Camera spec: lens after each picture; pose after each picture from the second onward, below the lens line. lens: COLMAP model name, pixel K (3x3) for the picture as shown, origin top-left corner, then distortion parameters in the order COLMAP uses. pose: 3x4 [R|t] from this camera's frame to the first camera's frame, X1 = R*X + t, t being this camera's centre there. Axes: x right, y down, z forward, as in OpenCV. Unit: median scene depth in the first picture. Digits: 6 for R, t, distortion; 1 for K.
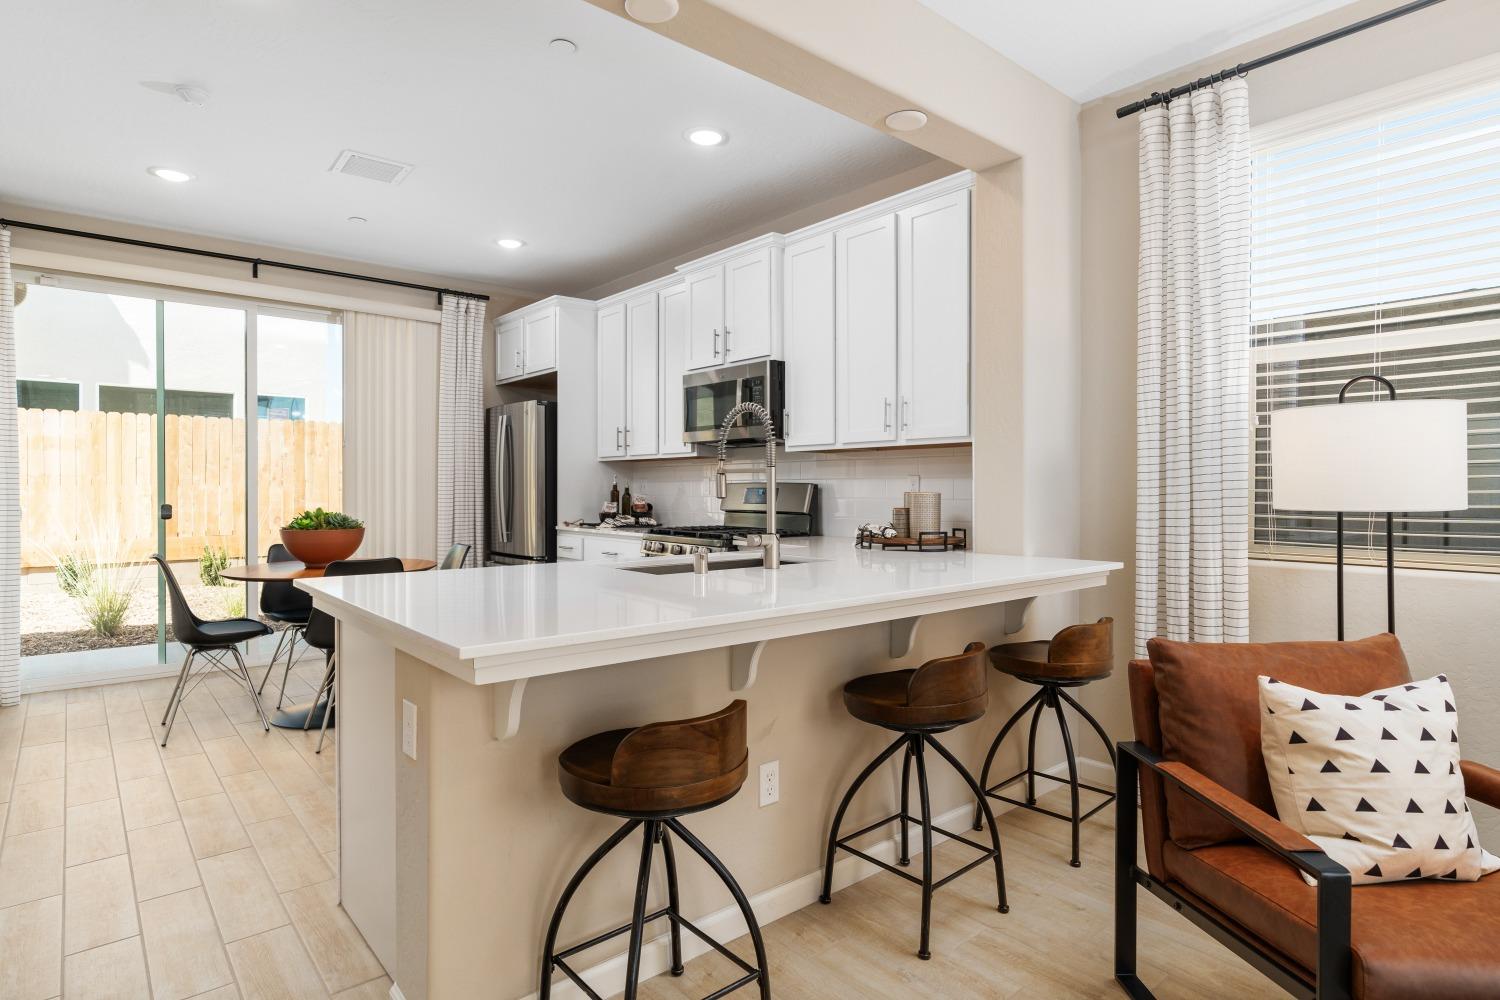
lens RADIAL K [[787.2, 0, 733.7], [0, 787.2, 491.2], [0, 0, 1]] dist [0.000010, -0.000554]
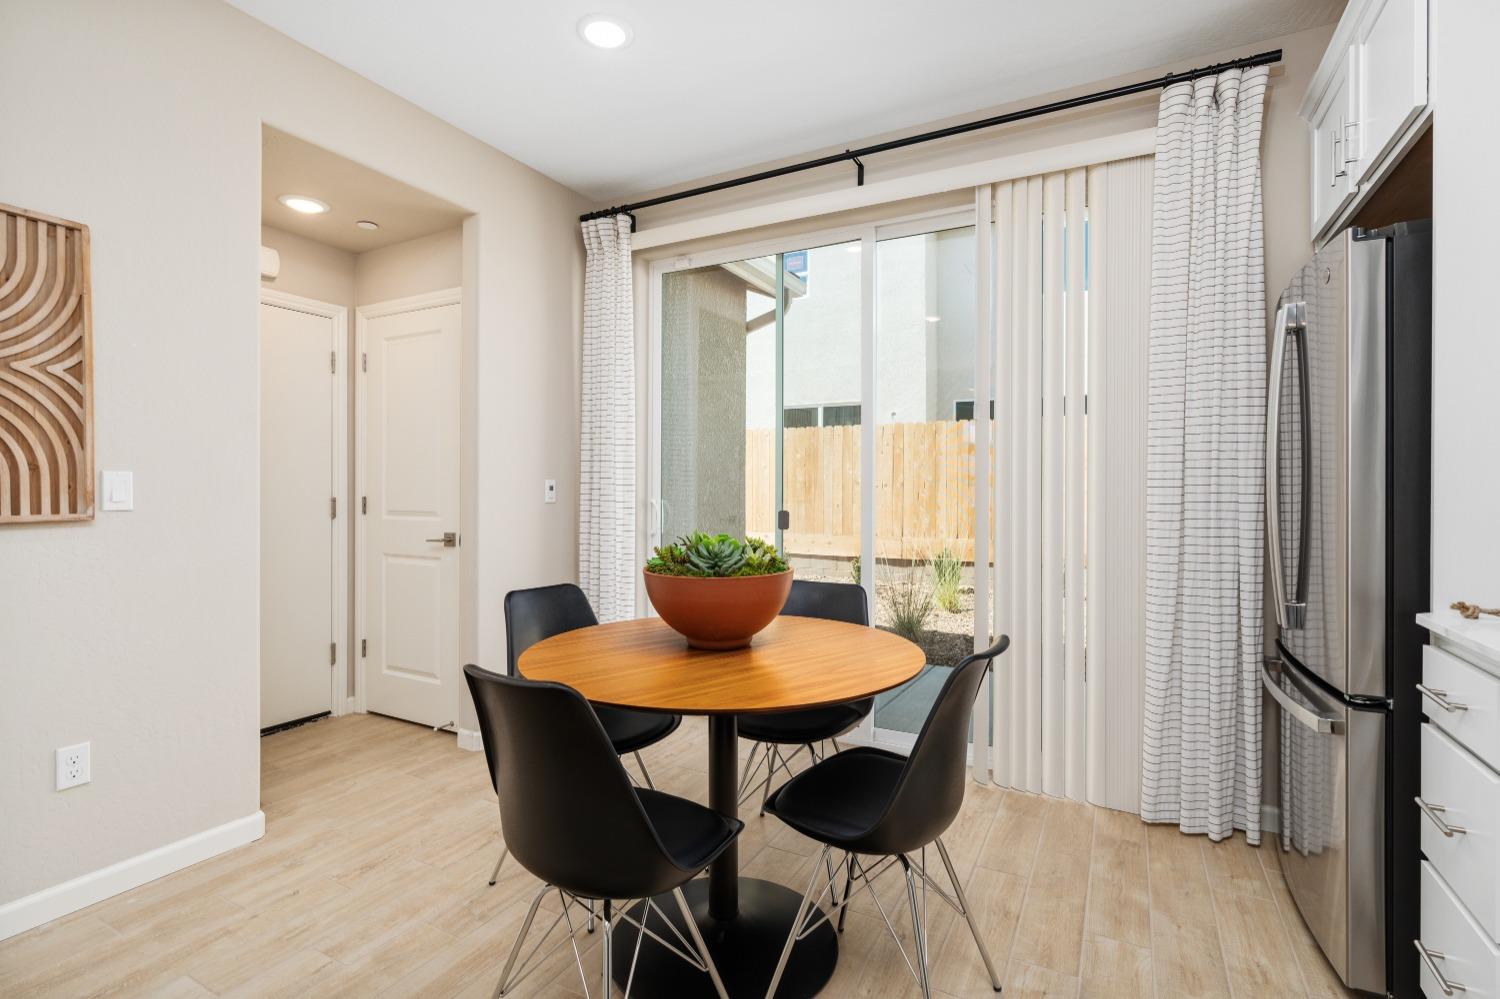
lens RADIAL K [[696.9, 0, 752.7], [0, 696.9, 492.4], [0, 0, 1]] dist [-0.000025, -0.000214]
pose [[0.381860, 0.001166, -0.924219, -0.074659], [-0.007649, 0.999969, -0.001899, -0.000284], [0.924188, 0.007795, 0.381857, 0.653864]]
